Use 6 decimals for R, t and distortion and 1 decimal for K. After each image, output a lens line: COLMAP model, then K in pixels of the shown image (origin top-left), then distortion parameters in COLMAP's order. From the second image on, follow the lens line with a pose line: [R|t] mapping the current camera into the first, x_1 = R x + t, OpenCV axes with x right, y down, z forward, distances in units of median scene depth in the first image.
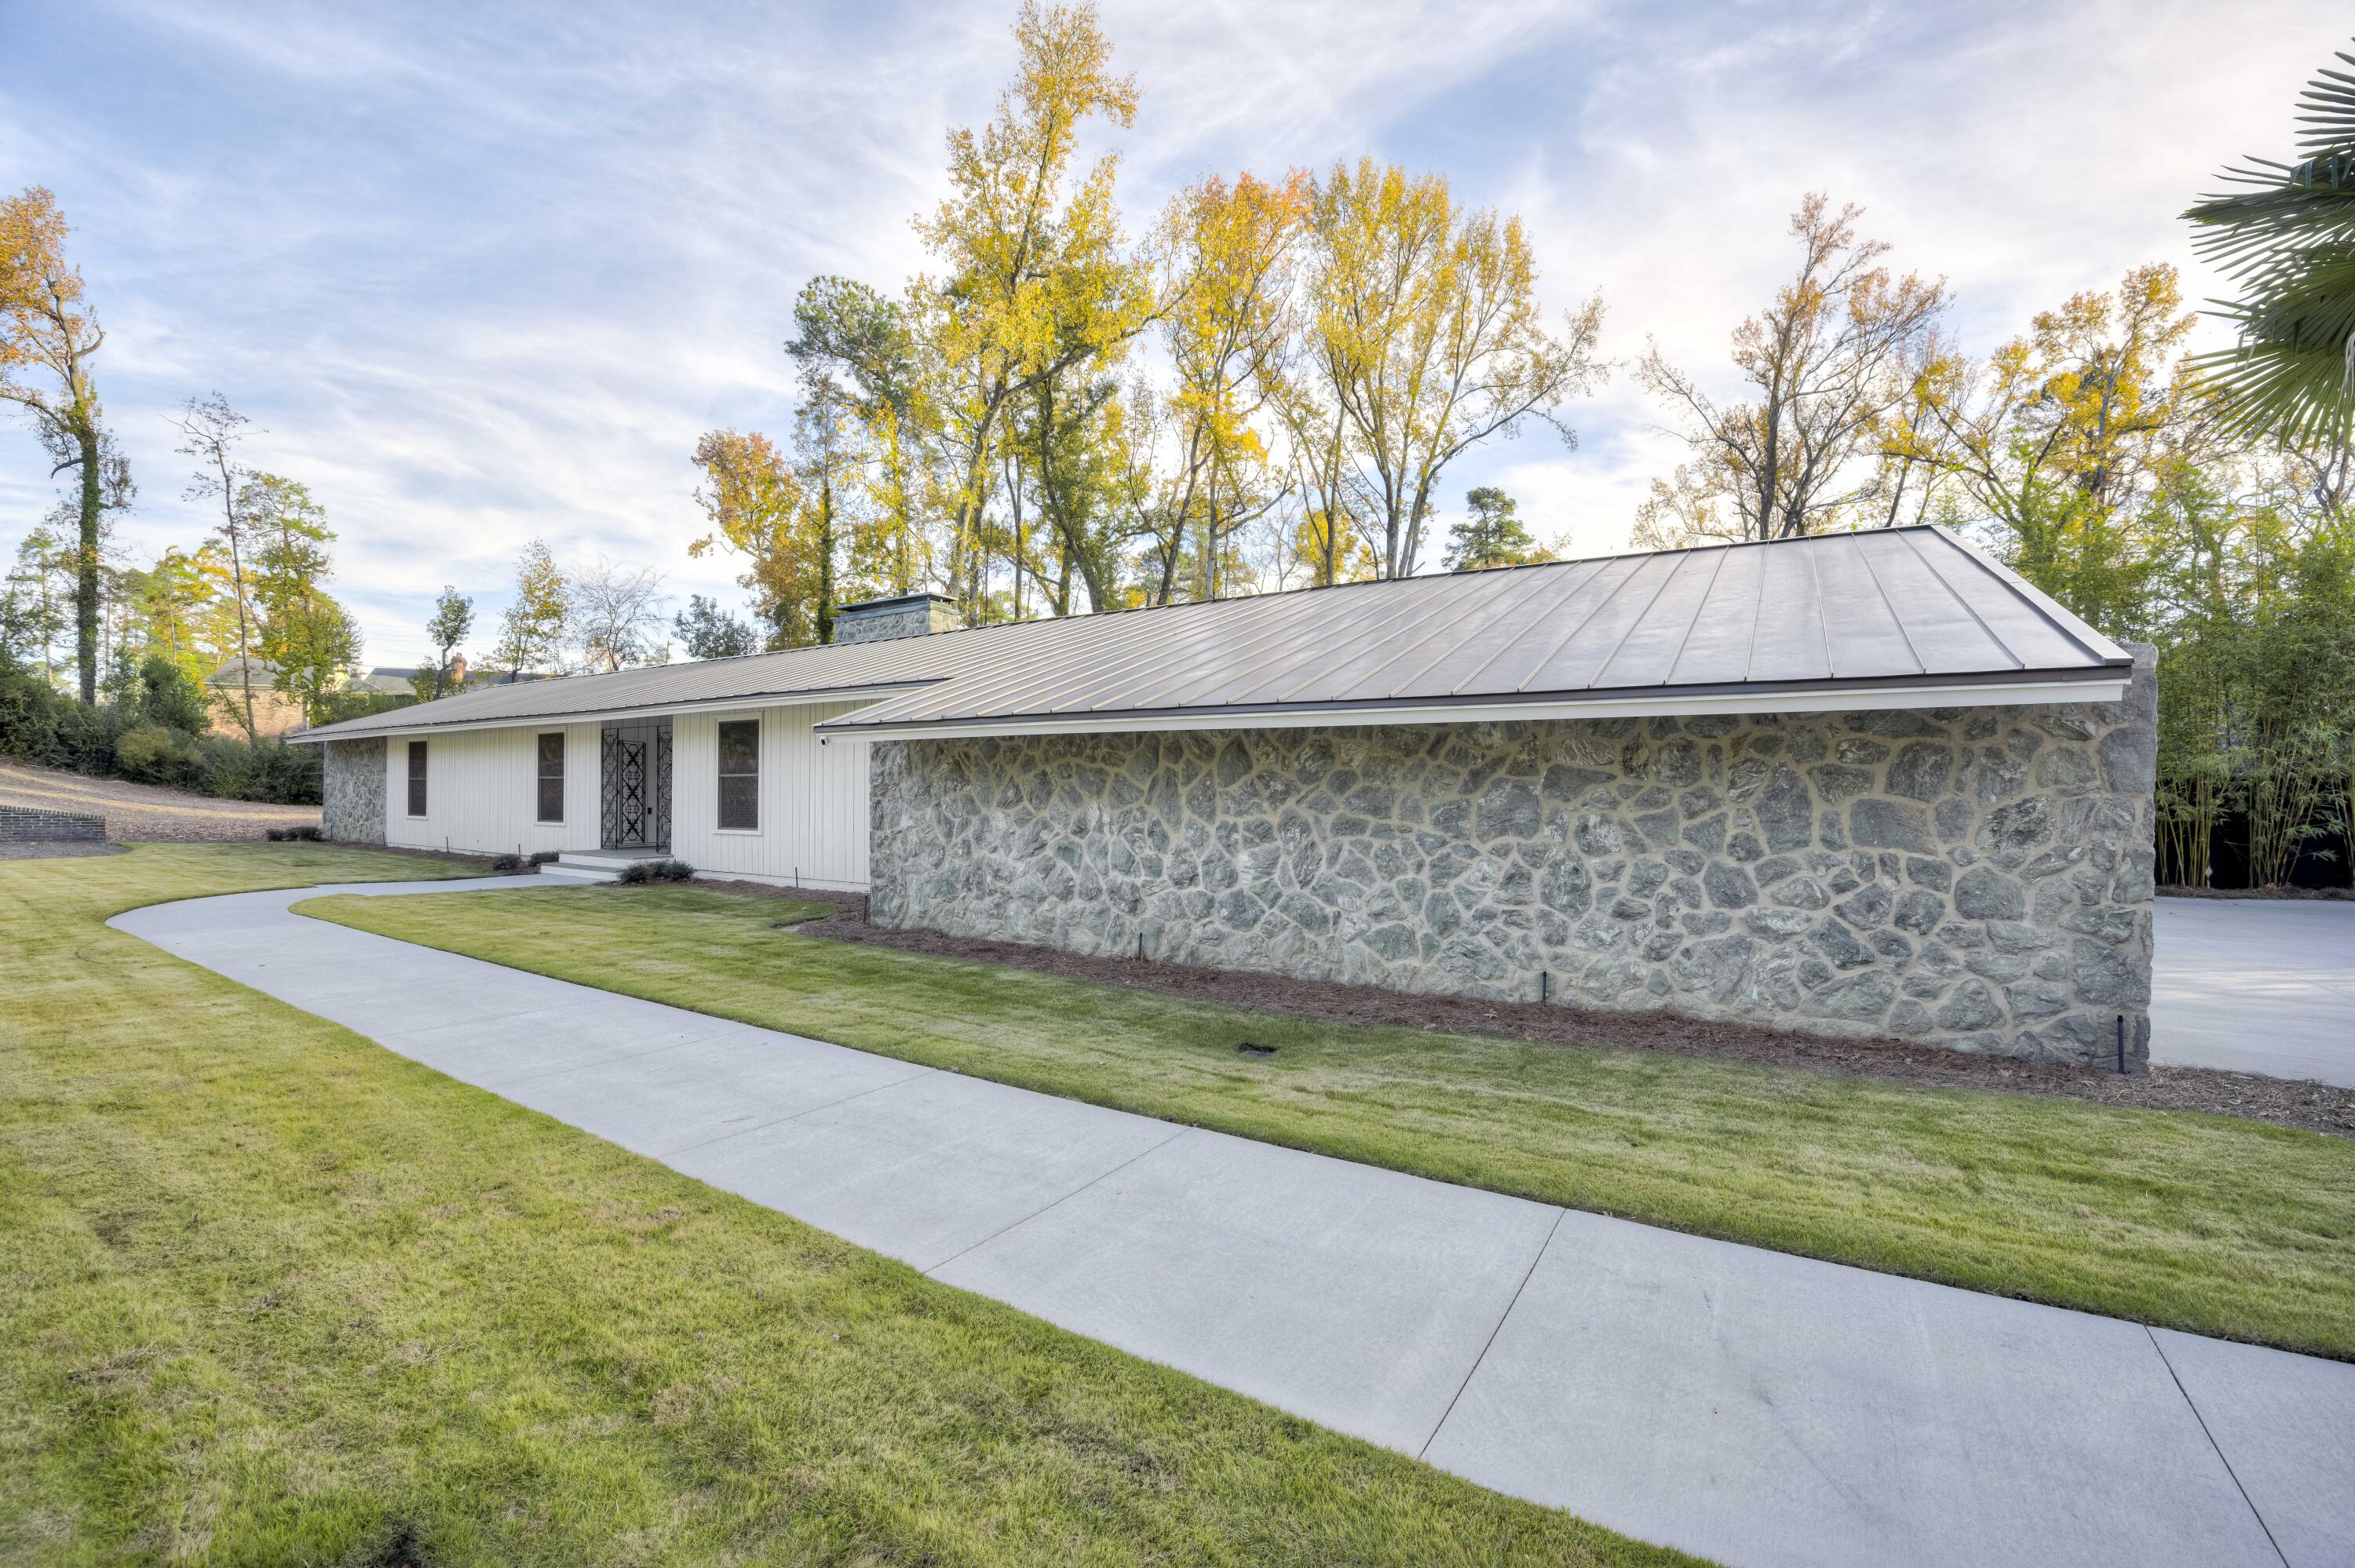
lens RADIAL K [[1007.4, 0, 1182.9], [0, 1007.4, 800.1], [0, 0, 1]] dist [0.001375, 0.000028]
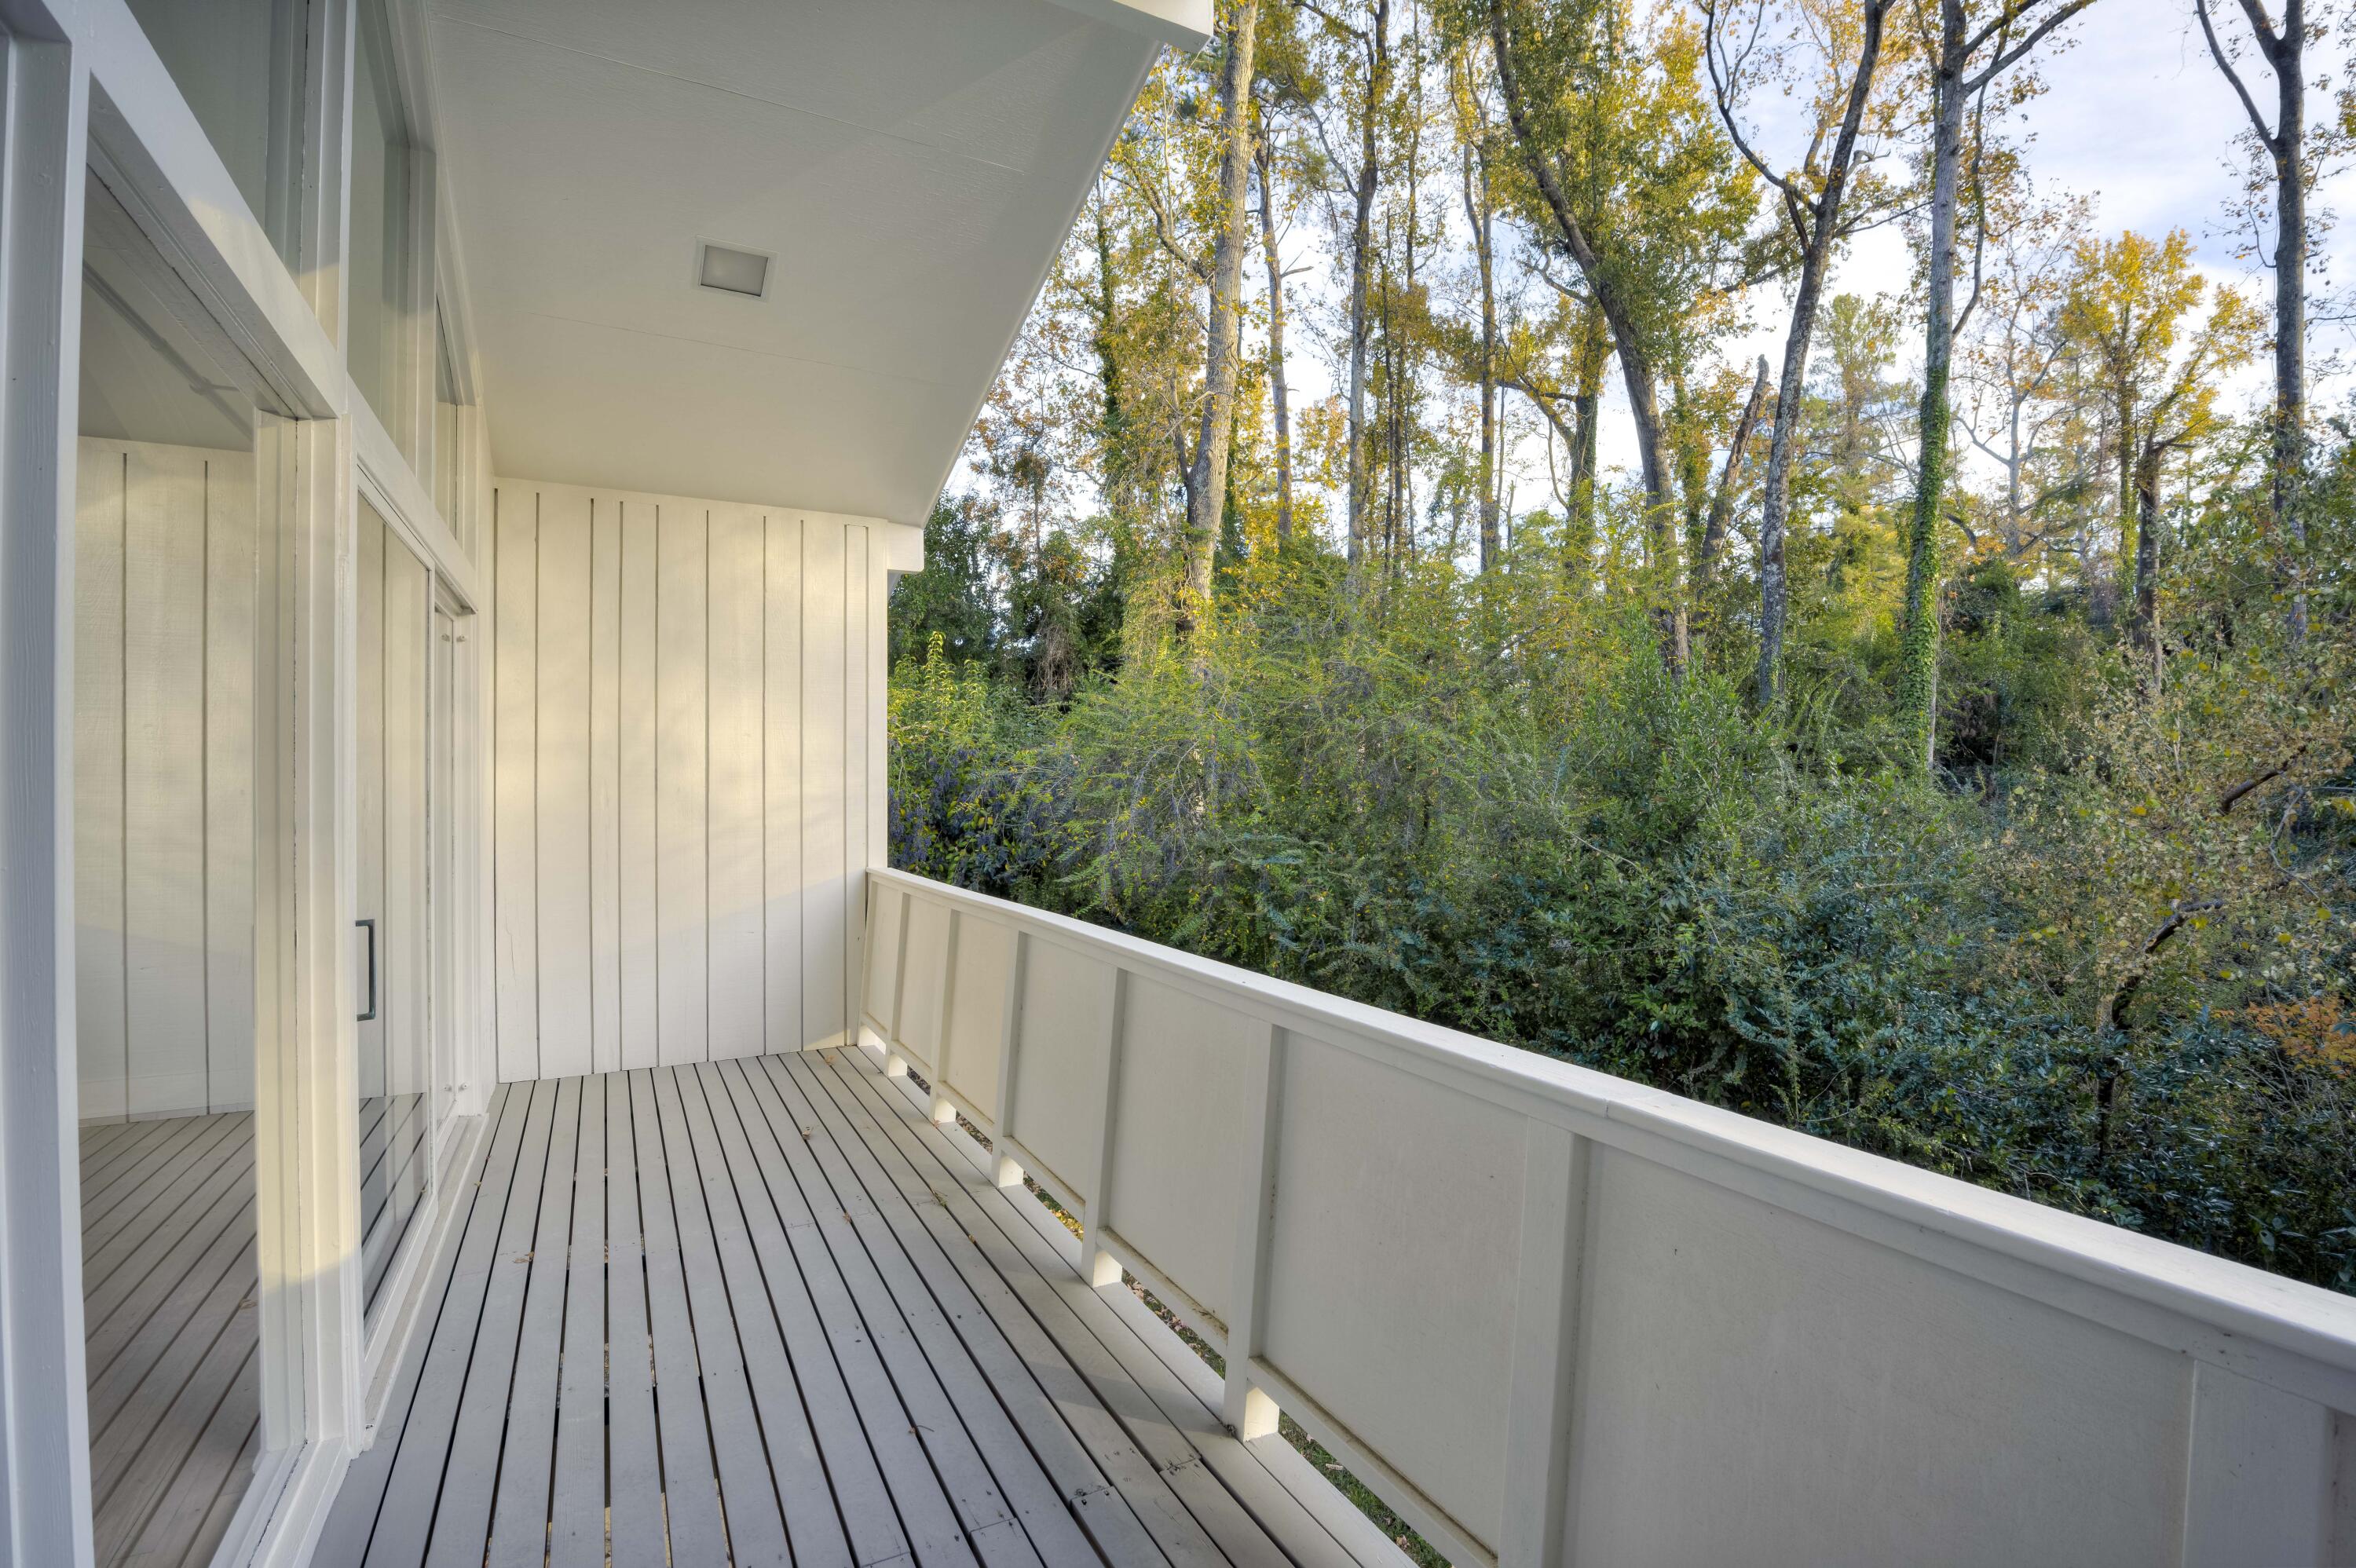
lens RADIAL K [[1090.8, 0, 1180.2], [0, 1090.8, 788.6], [0, 0, 1]] dist [-0.013313, -0.000839]
pose [[0.865341, -0.006129, -0.501145, -0.309431], [0.003000, 0.999971, -0.007050, 0.018511], [0.501174, 0.004597, 0.865334, 8.028991]]
